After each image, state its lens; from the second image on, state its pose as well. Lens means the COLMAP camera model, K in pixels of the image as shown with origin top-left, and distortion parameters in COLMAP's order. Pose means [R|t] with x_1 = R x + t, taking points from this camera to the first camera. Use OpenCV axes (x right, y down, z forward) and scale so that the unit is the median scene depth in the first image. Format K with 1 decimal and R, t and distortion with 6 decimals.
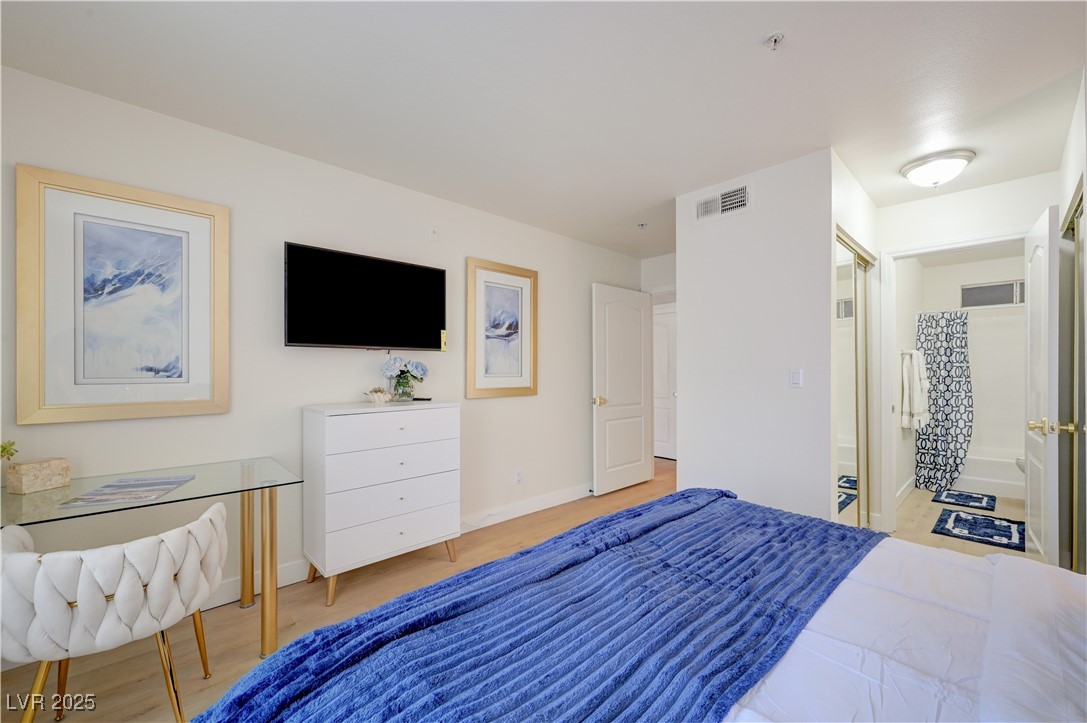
lens RADIAL K [[430.4, 0, 546.5], [0, 430.4, 372.5], [0, 0, 1]] dist [-0.003705, 0.000509]
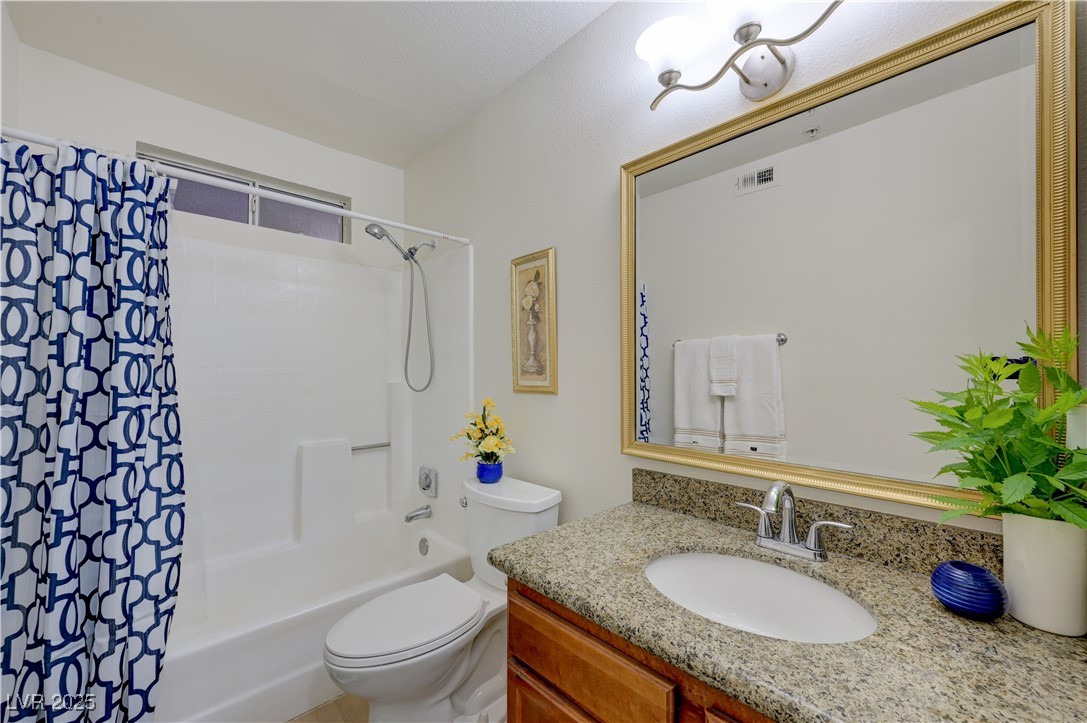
lens RADIAL K [[430.4, 0, 550.0], [0, 430.4, 363.9], [0, 0, 1]] dist [-0.003705, 0.000509]
pose [[0.004190, 0.020381, 0.999784, 0.678621], [0.005697, 0.999776, -0.020405, -0.001416], [-0.999975, 0.005781, 0.004073, 0.726575]]
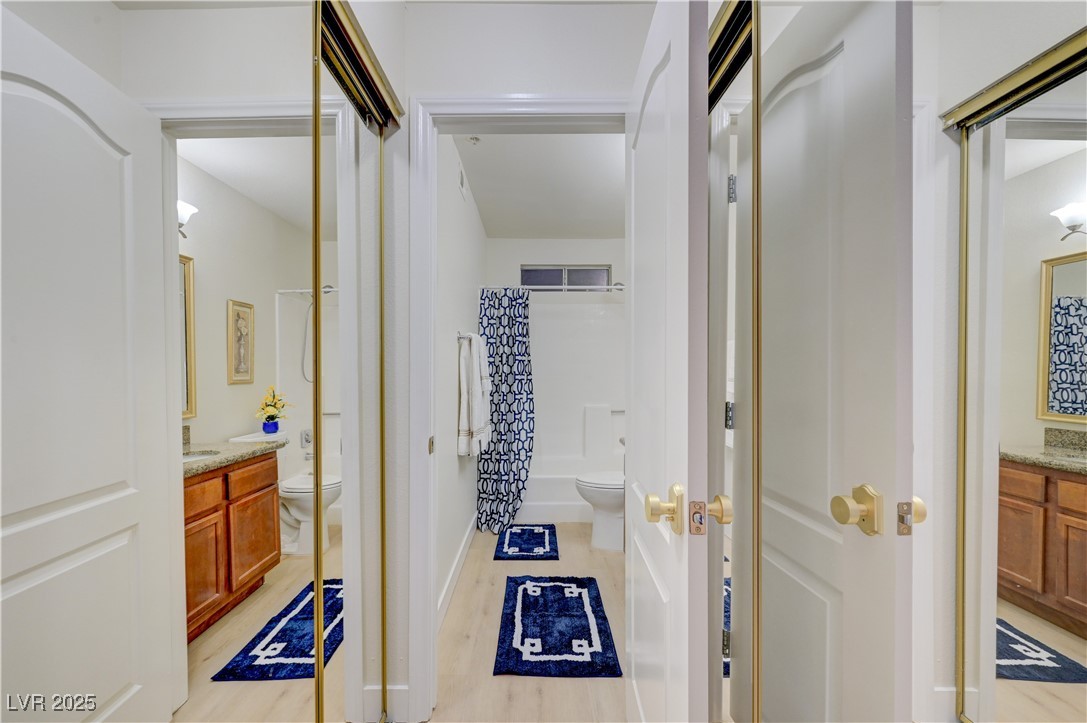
lens RADIAL K [[430.4, 0, 523.7], [0, 430.4, 369.2], [0, 0, 1]] dist [-0.003705, 0.000509]
pose [[0.696722, 0.002644, 0.717336, 0.413361], [-0.001740, 0.999996, -0.001996, 0.003086], [-0.717339, 0.000142, 0.696725, 0.460574]]
